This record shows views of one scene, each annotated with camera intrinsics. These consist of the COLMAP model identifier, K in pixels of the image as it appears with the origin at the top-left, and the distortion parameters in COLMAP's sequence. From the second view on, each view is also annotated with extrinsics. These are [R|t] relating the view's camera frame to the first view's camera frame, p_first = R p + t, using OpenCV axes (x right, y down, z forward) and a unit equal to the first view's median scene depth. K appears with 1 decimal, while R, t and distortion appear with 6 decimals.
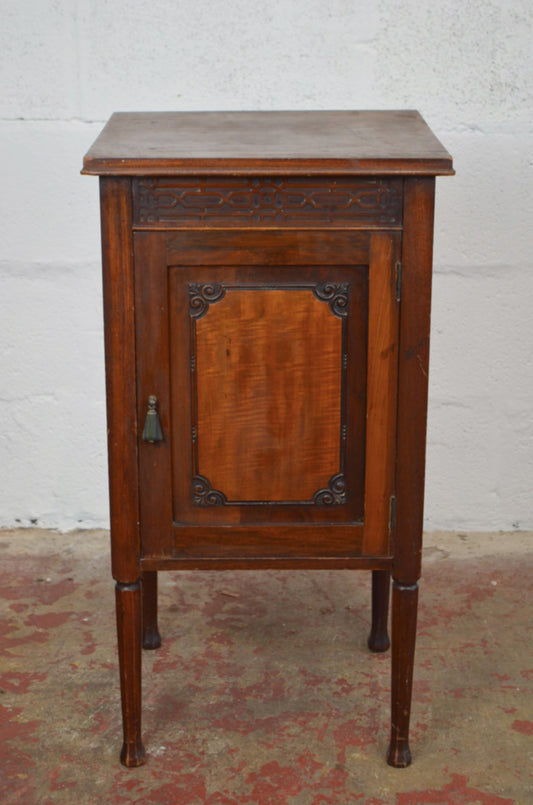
lens RADIAL K [[1538.4, 0, 266.1], [0, 1538.4, 402.9], [0, 0, 1]] dist [-0.004634, 0.025898]
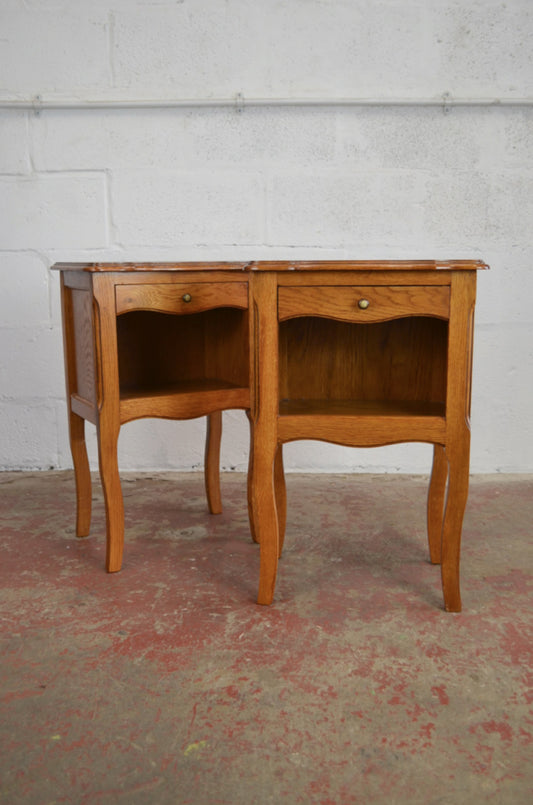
lens RADIAL K [[783.9, 0, 267.3], [0, 783.9, 403.3], [0, 0, 1]] dist [-0.016119, -0.006891]
pose [[1.000000, -0.000526, -0.000745, -0.121673], [0.000423, 0.991315, -0.131511, 0.136115], [0.000808, 0.131511, 0.991314, 0.080437]]
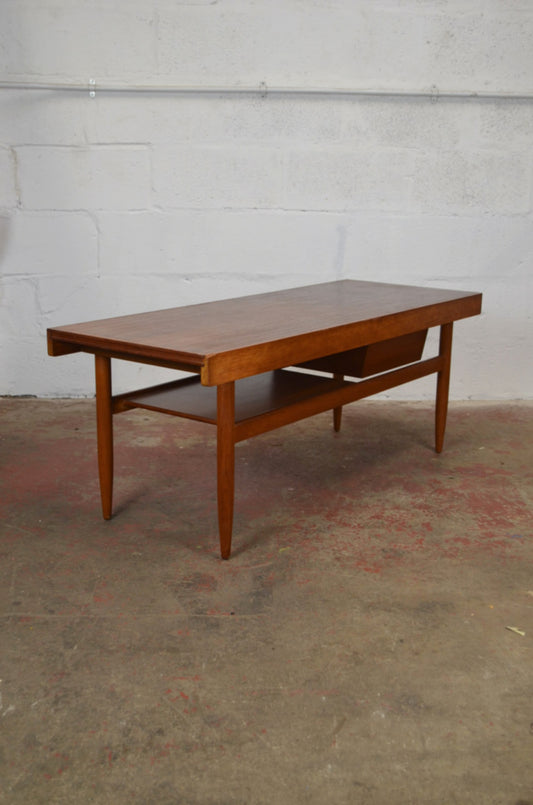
lens RADIAL K [[942.8, 0, 264.6], [0, 942.8, 401.0], [0, 0, 1]] dist [-0.012470, -0.019293]
pose [[0.998026, -0.000069, 0.062808, -0.238164], [0.004002, 0.998038, -0.062485, 0.185489], [-0.062680, 0.062613, 0.996068, -0.357911]]
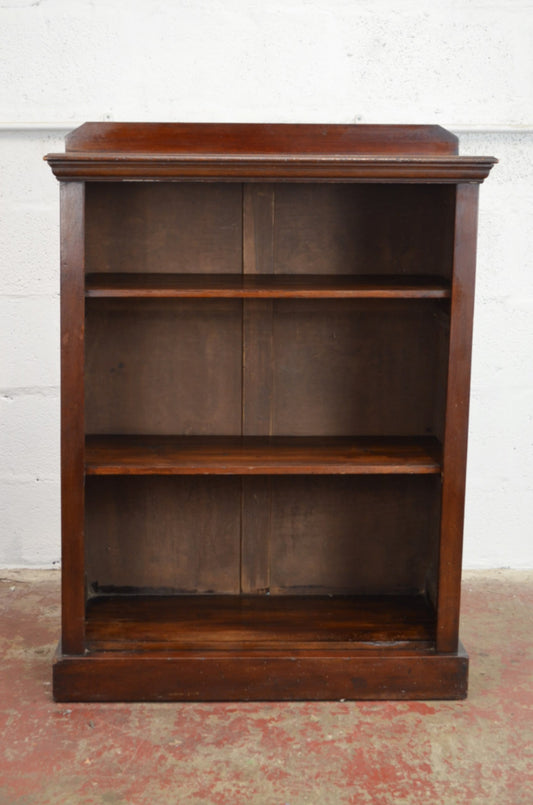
lens RADIAL K [[1419.9, 0, 265.4], [0, 1419.9, 403.1], [0, 0, 1]] dist [-0.011663, 0.013693]
pose [[0.999396, 0.000149, 0.034743, -0.048682], [0.003643, 0.994030, -0.109045, 0.080034], [-0.034552, 0.109106, 0.993429, -0.407481]]
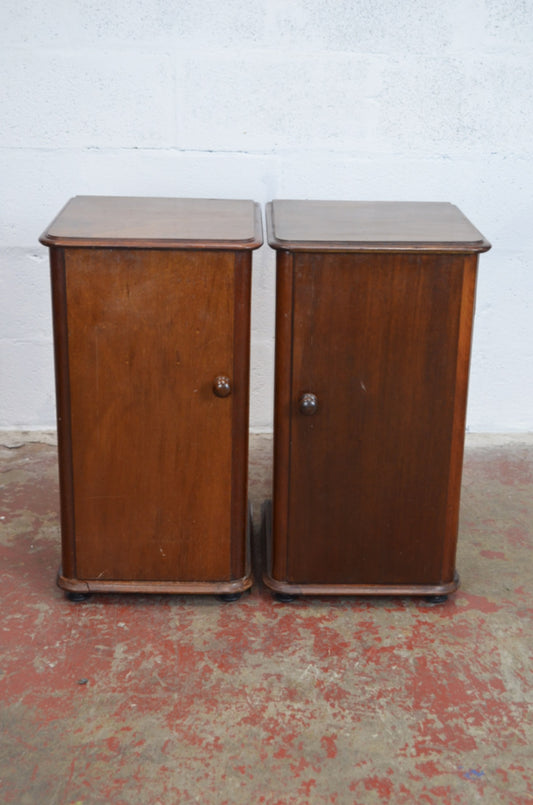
lens RADIAL K [[1149.7, 0, 267.2], [0, 1149.7, 400.6], [0, 0, 1]] dist [-0.008237, -0.018593]
pose [[0.999320, 0.000972, 0.036863, -0.076626], [-0.002090, 0.999539, 0.030294, 0.021420], [-0.036816, -0.030351, 0.998861, -0.098908]]
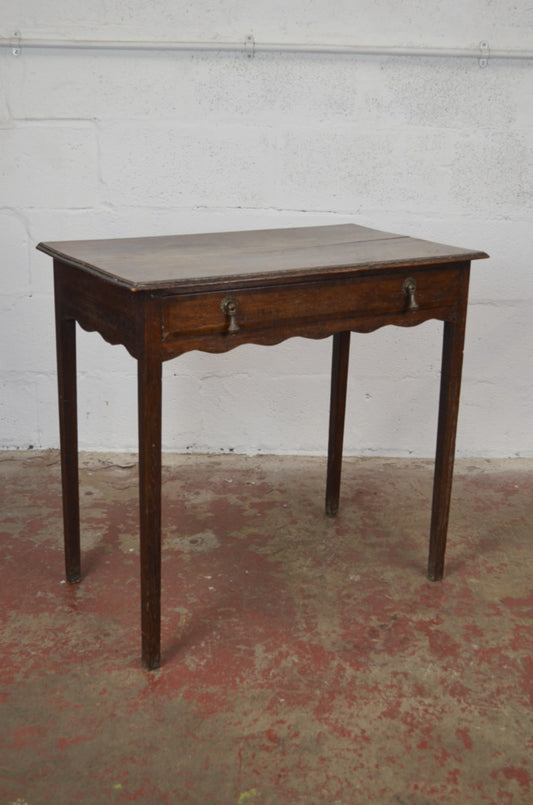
lens RADIAL K [[981.7, 0, 267.4], [0, 981.7, 400.2], [0, 0, 1]] dist [-0.006996, -0.013546]
pose [[0.998773, 0.010175, 0.048474, -0.182569], [-0.010390, 0.999937, 0.004194, 0.020533], [-0.048429, -0.004692, 0.998816, -0.068943]]
